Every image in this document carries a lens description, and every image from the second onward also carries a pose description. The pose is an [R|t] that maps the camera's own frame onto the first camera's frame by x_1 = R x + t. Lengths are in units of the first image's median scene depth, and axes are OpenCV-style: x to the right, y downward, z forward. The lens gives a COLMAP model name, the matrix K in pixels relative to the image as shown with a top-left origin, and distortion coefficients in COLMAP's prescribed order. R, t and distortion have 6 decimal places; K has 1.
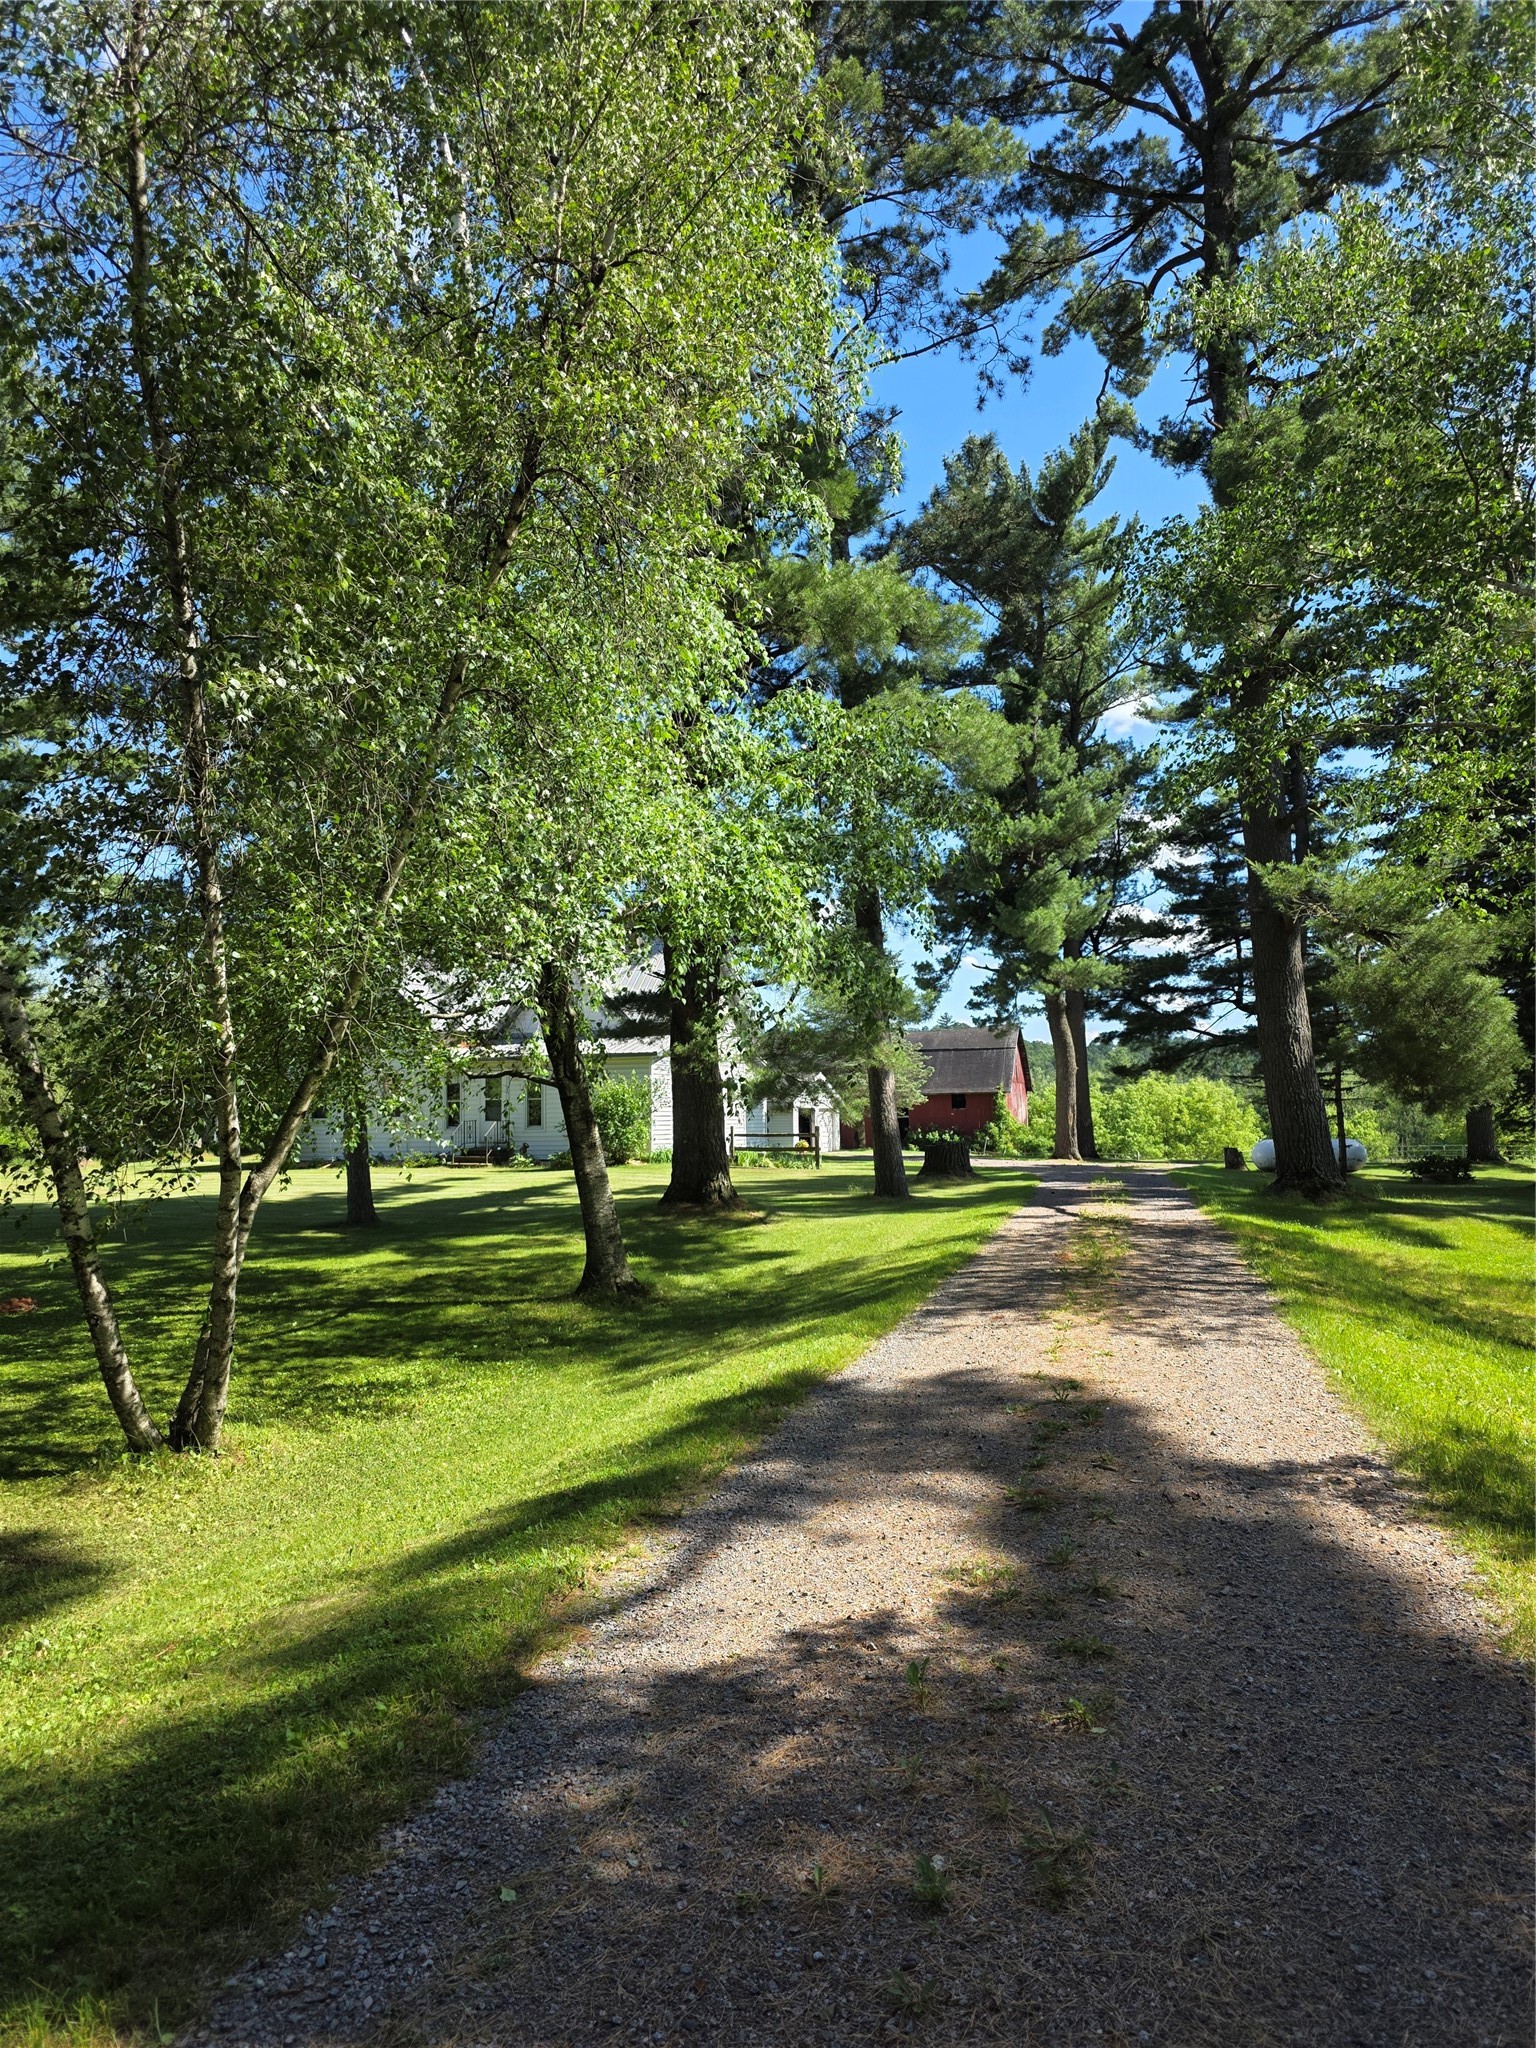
lens RADIAL K [[1344.0, 0, 760.6], [0, 1344.0, 985.0], [0, 0, 1]] dist [0.008866, 0.001870]
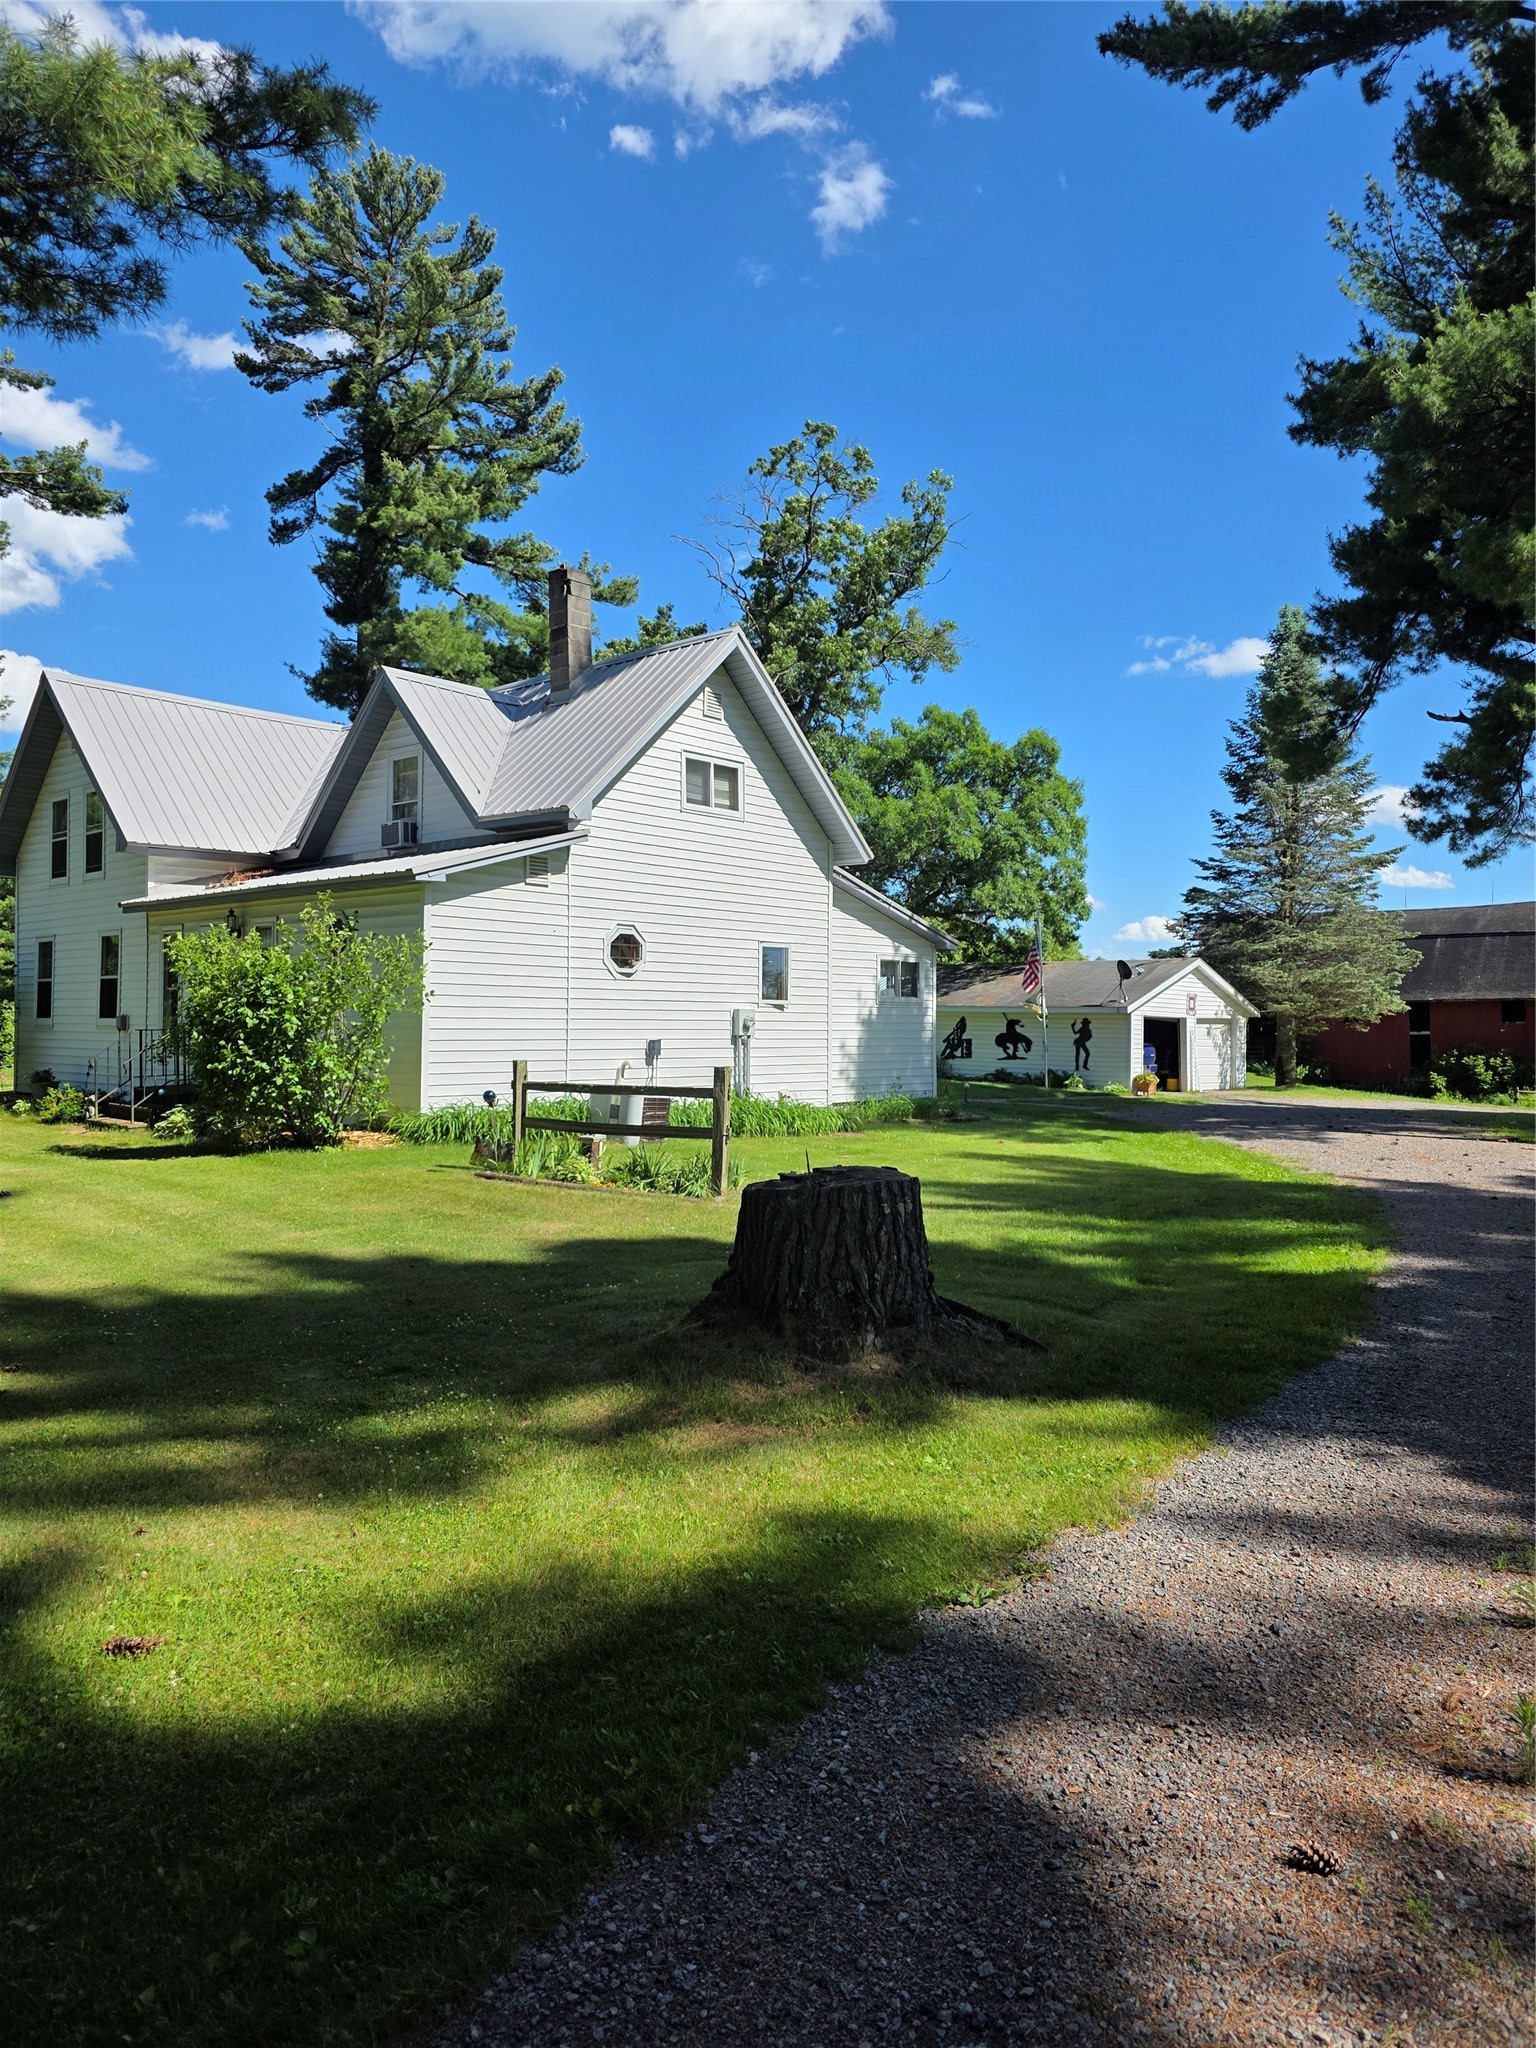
lens RADIAL K [[1382.8, 0, 768.0], [0, 1382.8, 1024.0], [0, 0, 1]] dist [-0.001692, -0.002052]
pose [[0.925401, 0.010906, -0.378834, 0.119954], [0.025472, 0.995536, 0.090882, 0.039471], [0.378134, -0.093752, 0.920992, 0.431519]]
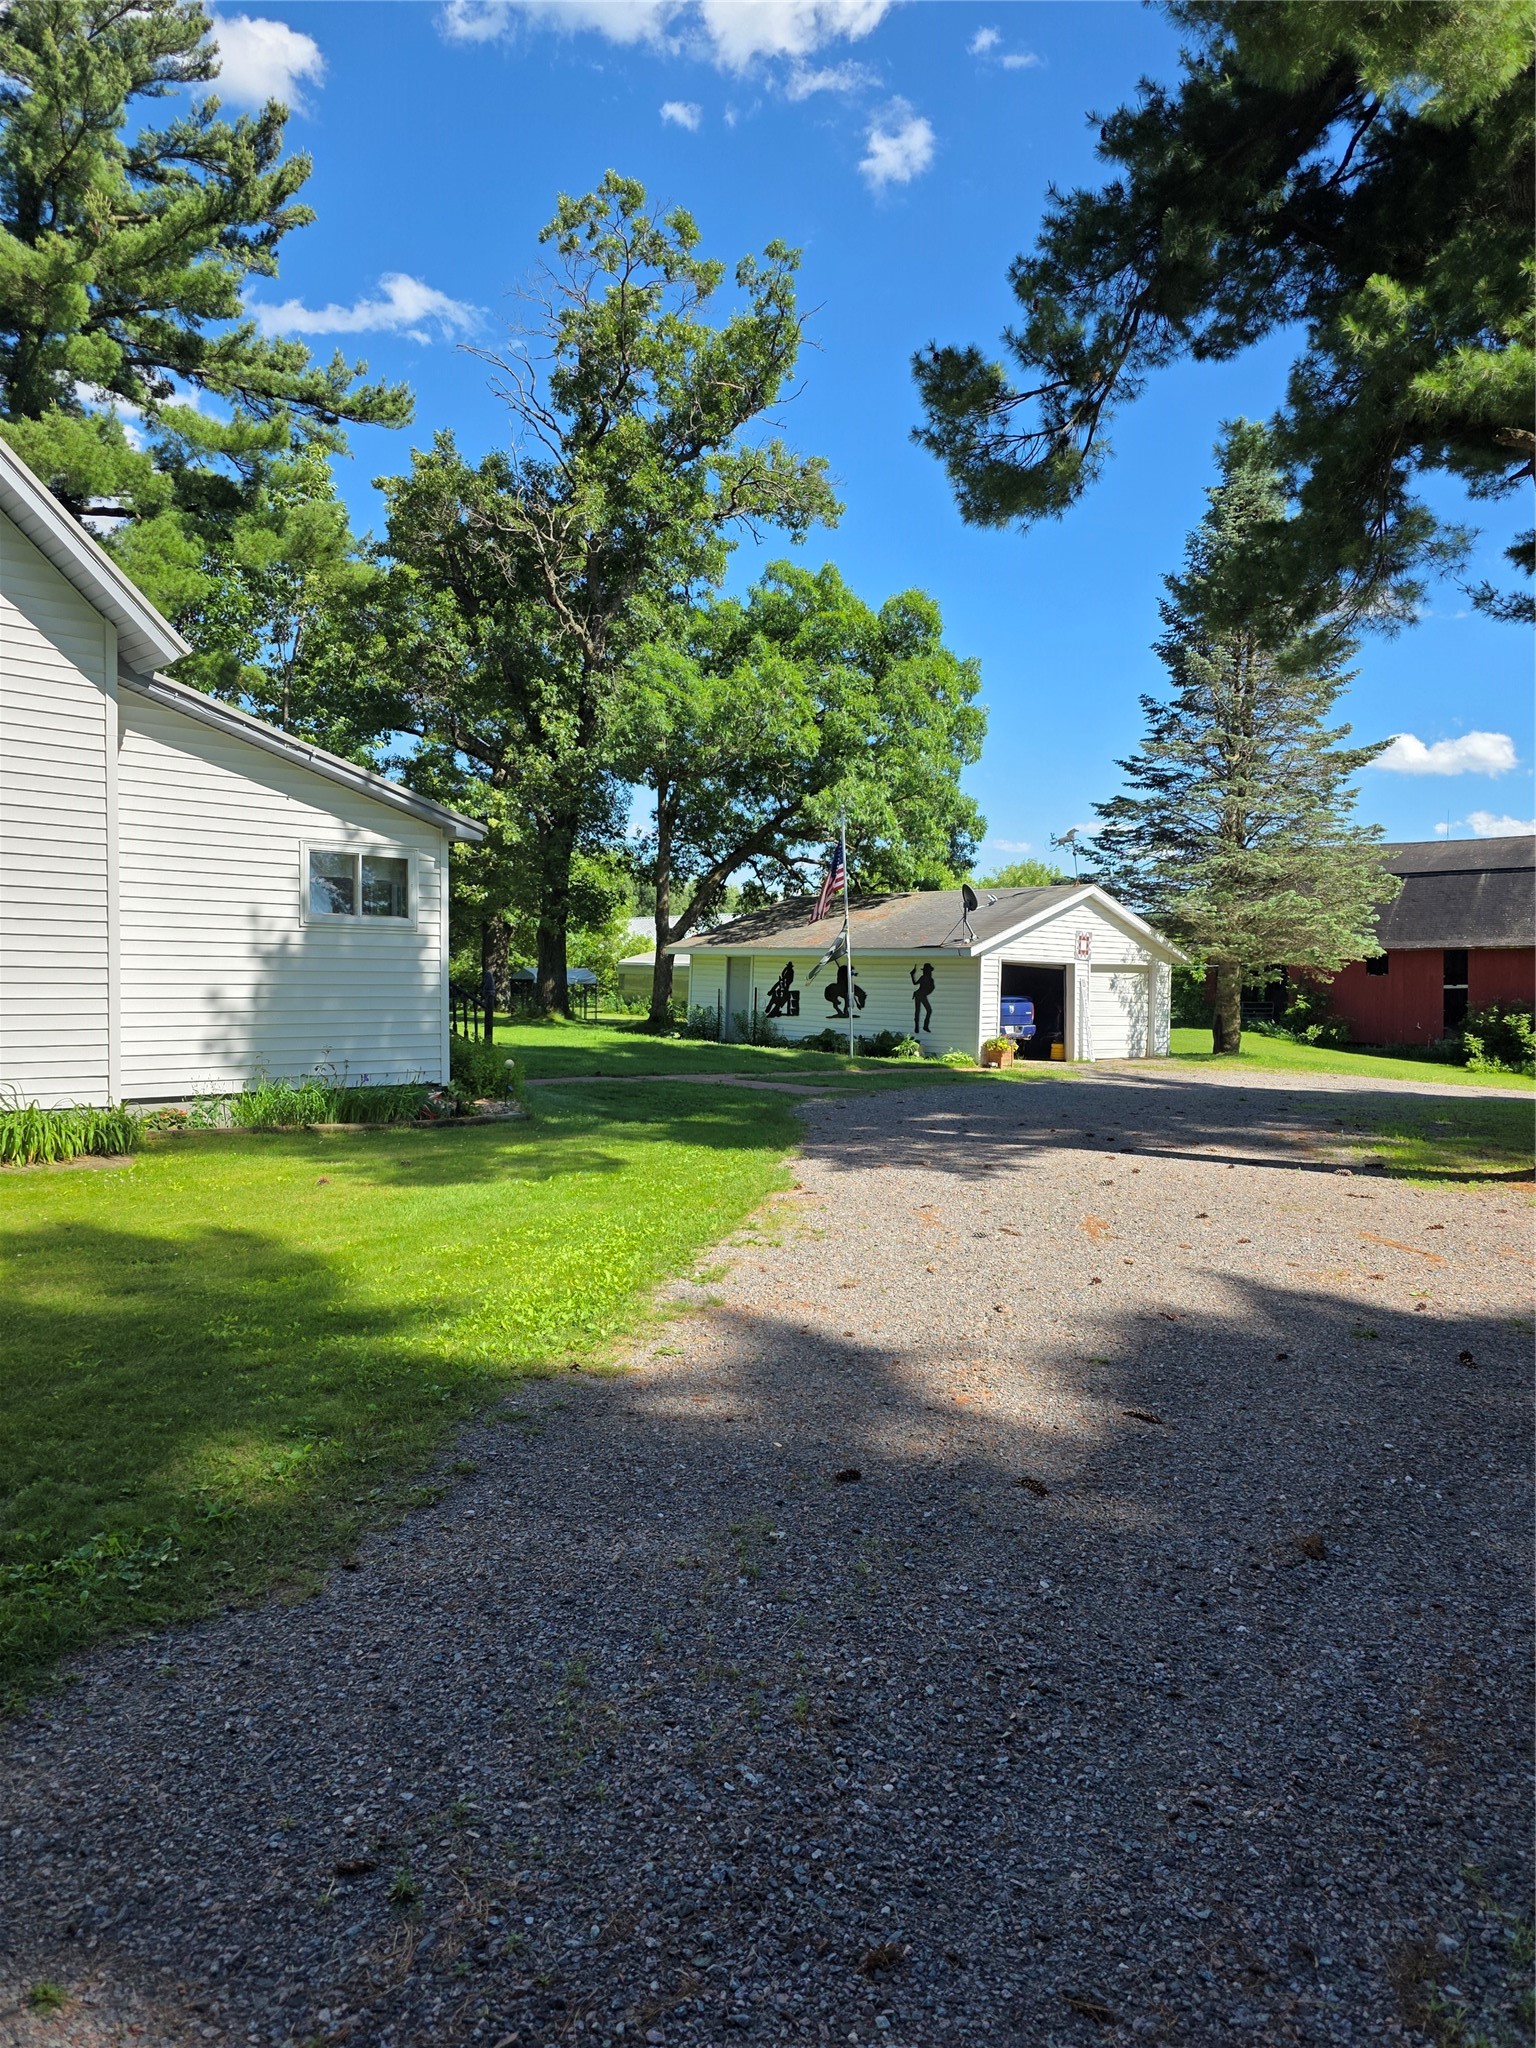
lens RADIAL K [[1440.4, 0, 768.0], [0, 1440.4, 1024.0], [0, 0, 1]] dist [0.095785, -0.151534]
pose [[0.915147, 0.026399, -0.402256, 0.168077], [0.025087, 0.992190, 0.122189, 0.058563], [0.402340, -0.121912, 0.907337, 0.612159]]
